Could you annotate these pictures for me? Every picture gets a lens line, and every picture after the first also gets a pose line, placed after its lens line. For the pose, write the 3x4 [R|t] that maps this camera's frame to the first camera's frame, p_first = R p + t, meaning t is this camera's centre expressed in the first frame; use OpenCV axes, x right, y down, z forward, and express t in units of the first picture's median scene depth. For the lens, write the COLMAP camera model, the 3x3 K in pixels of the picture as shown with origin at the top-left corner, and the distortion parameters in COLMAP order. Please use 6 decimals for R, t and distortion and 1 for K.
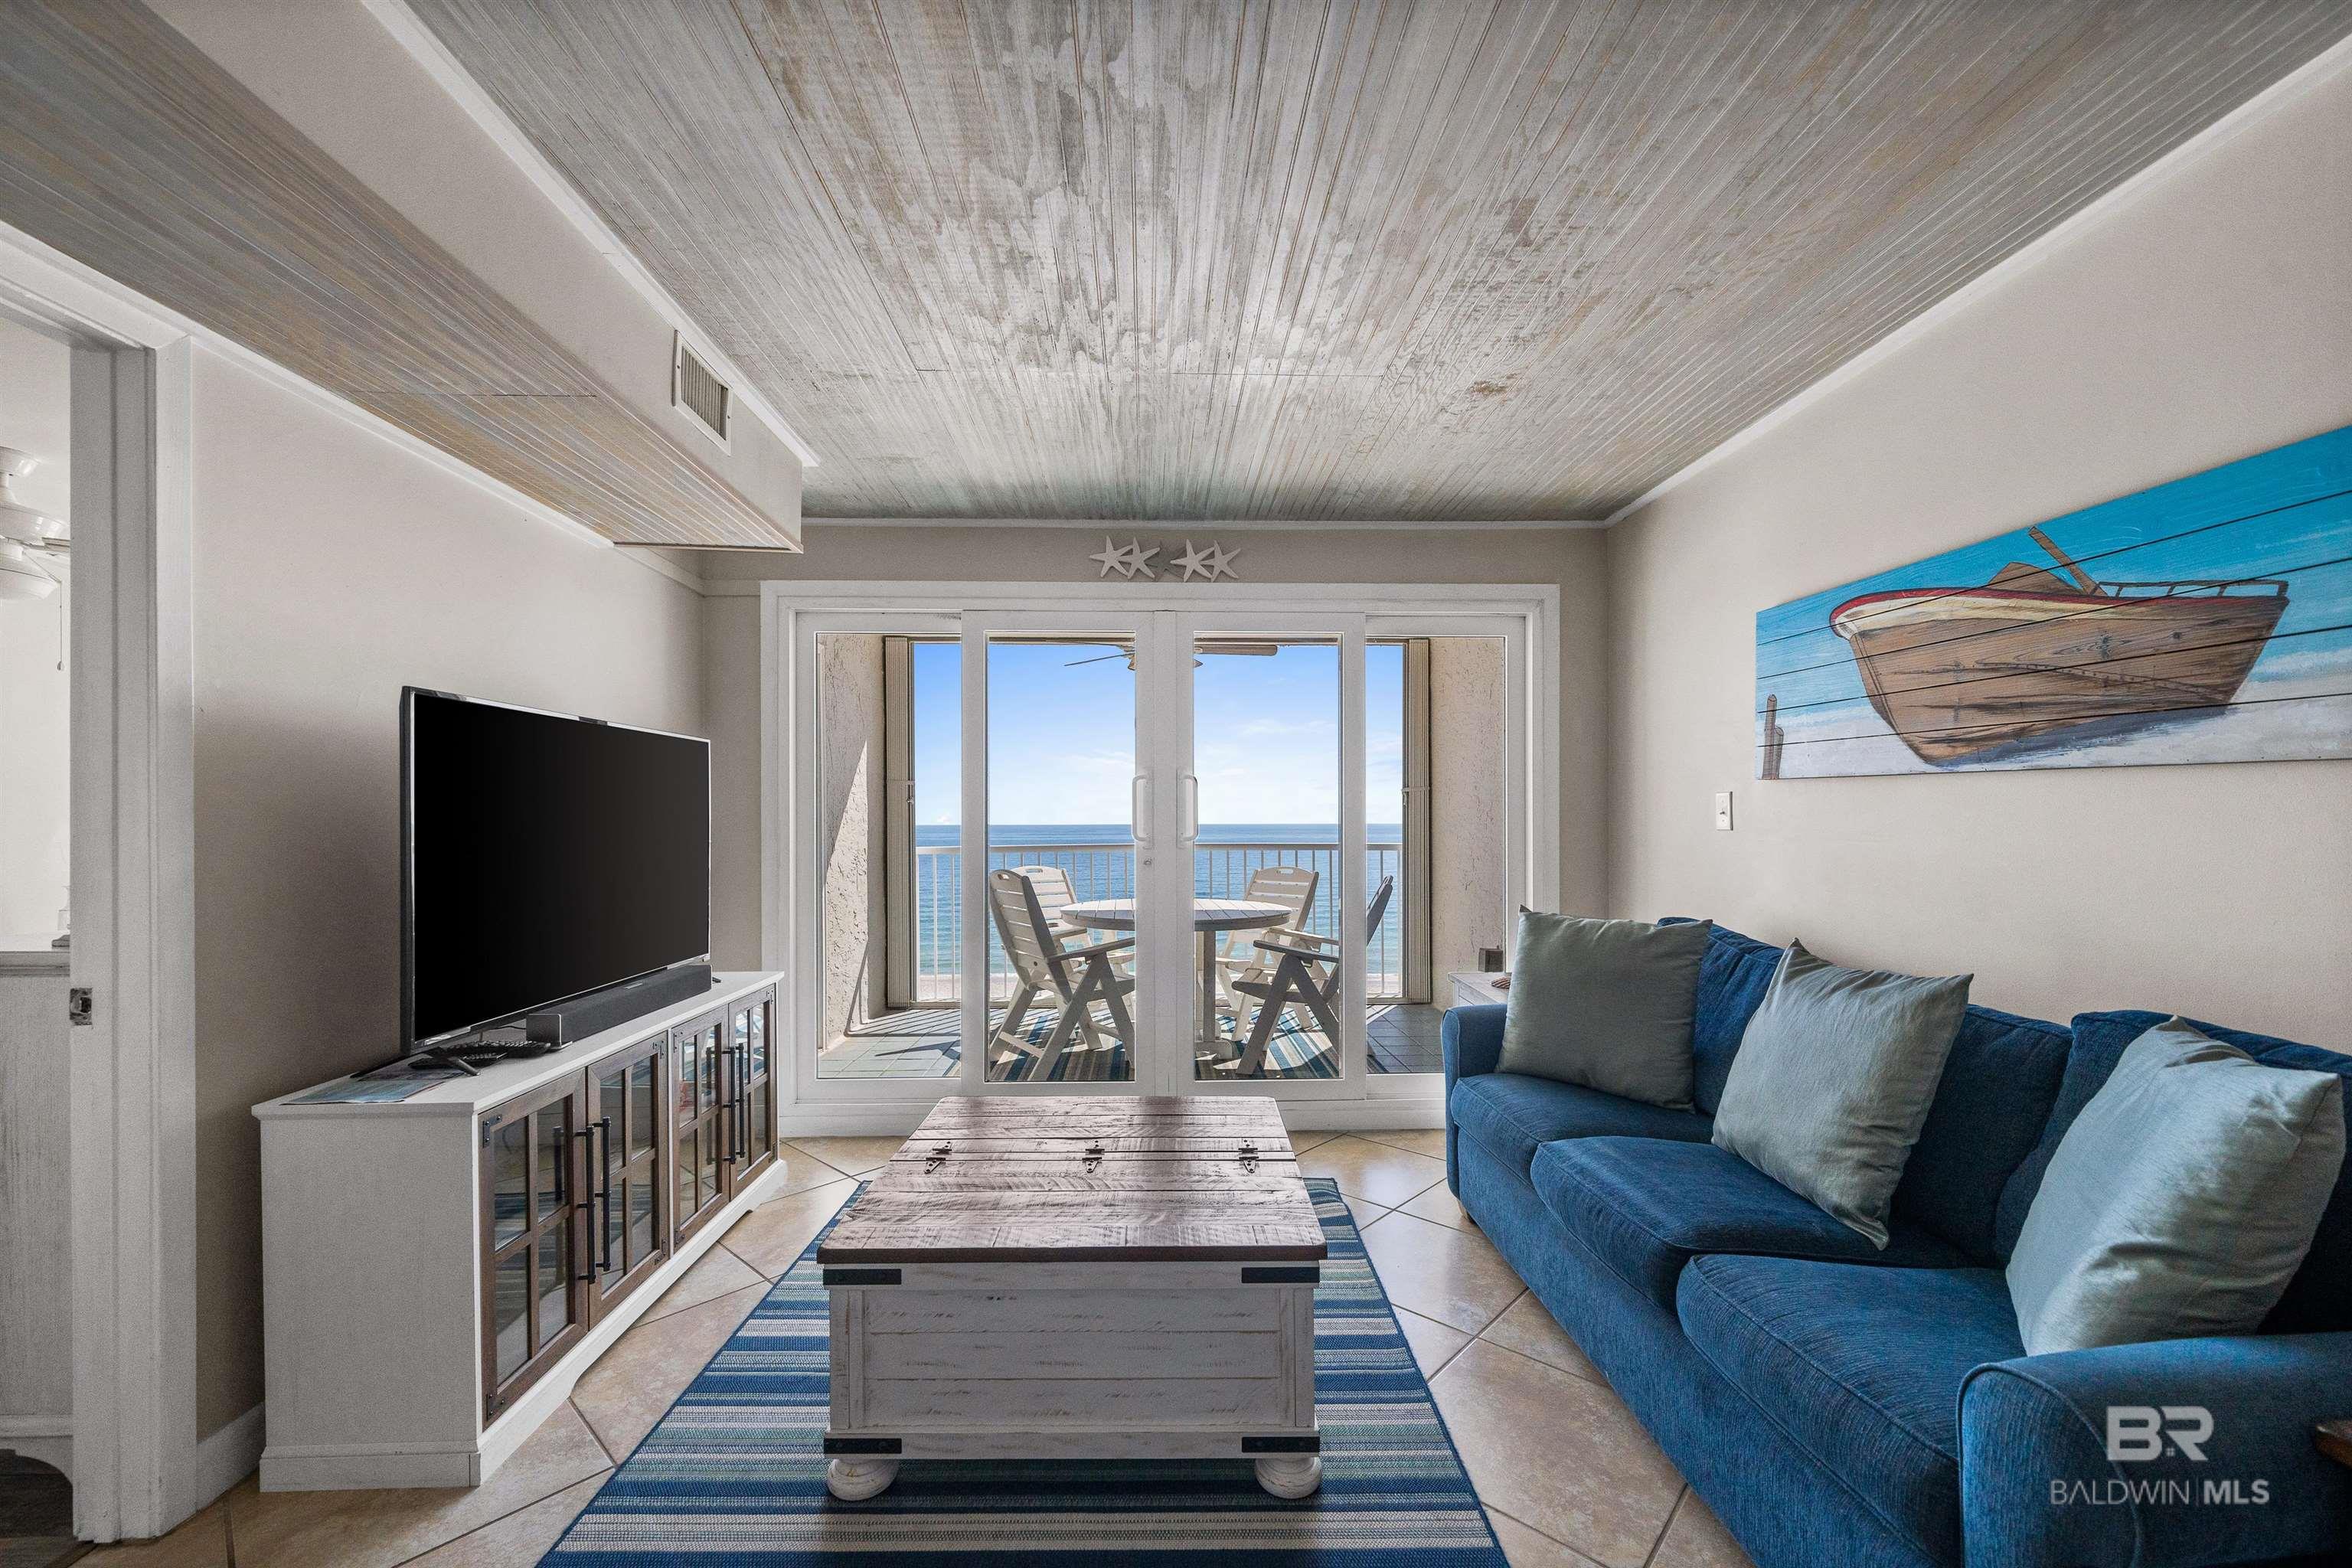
lens RADIAL K [[929.4, 0, 1178.6], [0, 929.4, 821.8], [0, 0, 1]] dist [-0.001874, -0.000241]
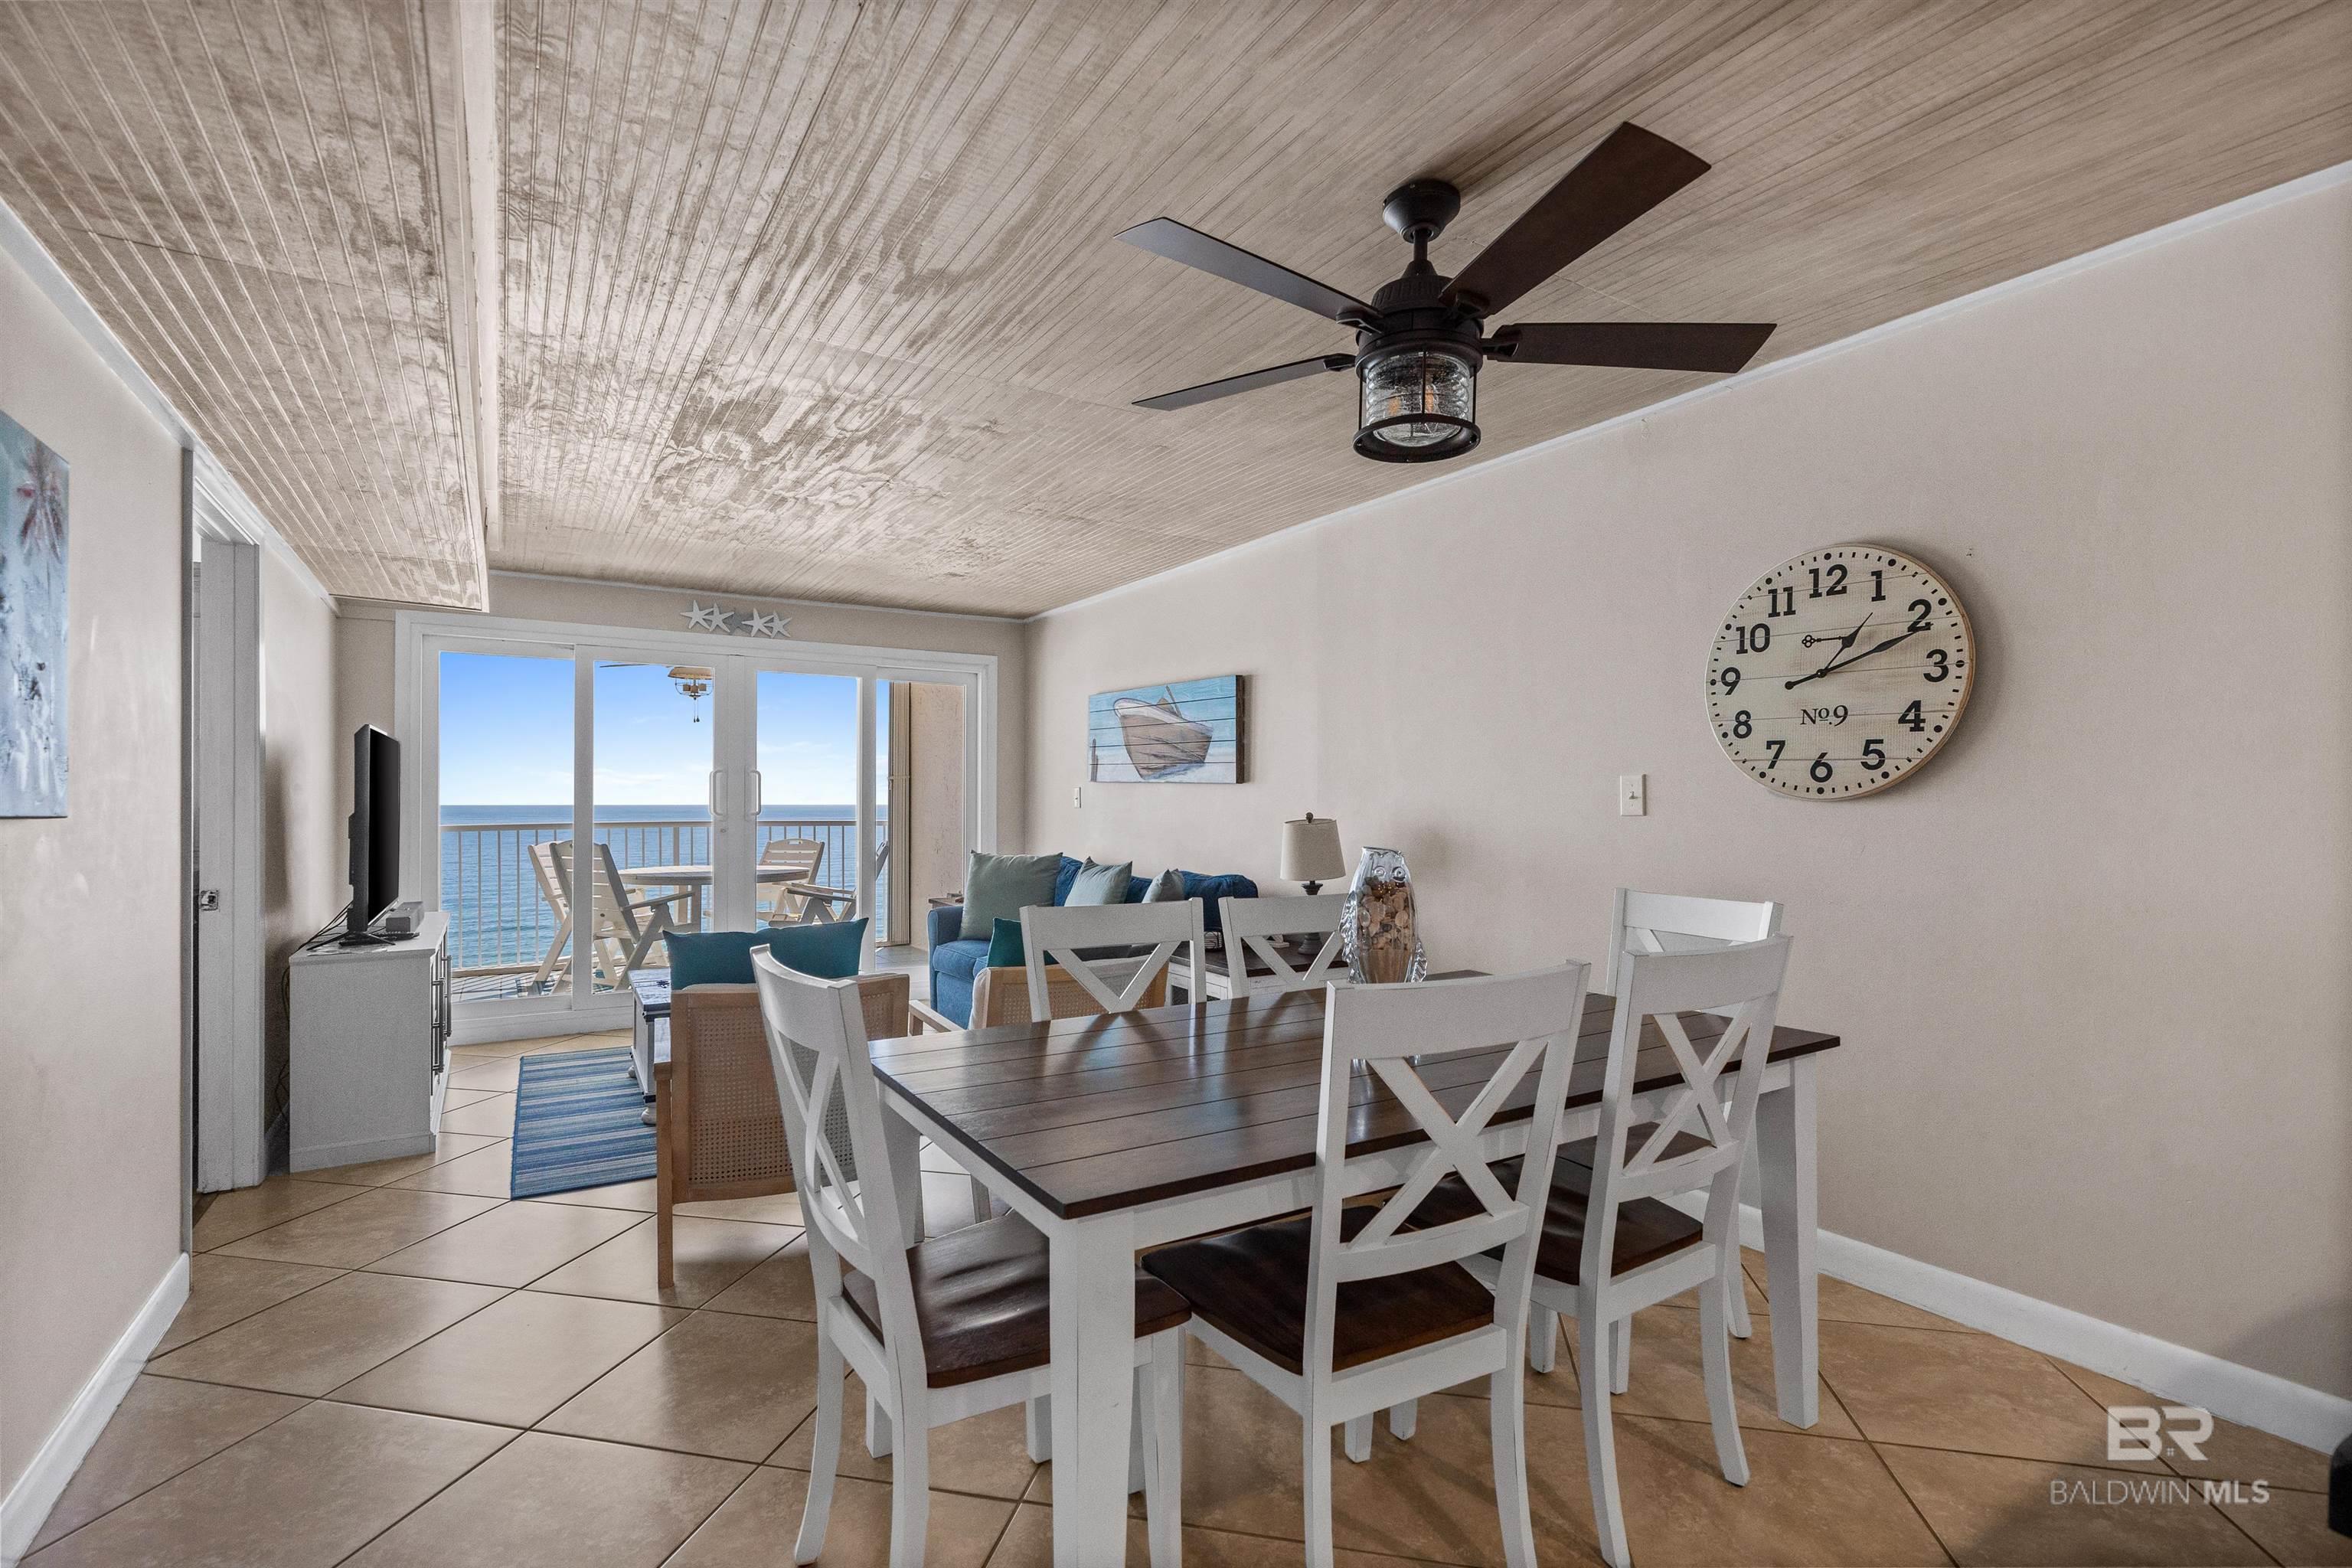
lens RADIAL K [[1075.2, 0, 1179.5], [0, 1075.2, 793.0], [0, 0, 1]] dist [0.000383, 0.000010]
pose [[0.863903, 0.007923, 0.503596, -0.437761], [-0.002788, 0.999936, -0.010950, 0.003258], [-0.503651, 0.008056, 0.863870, -1.318550]]
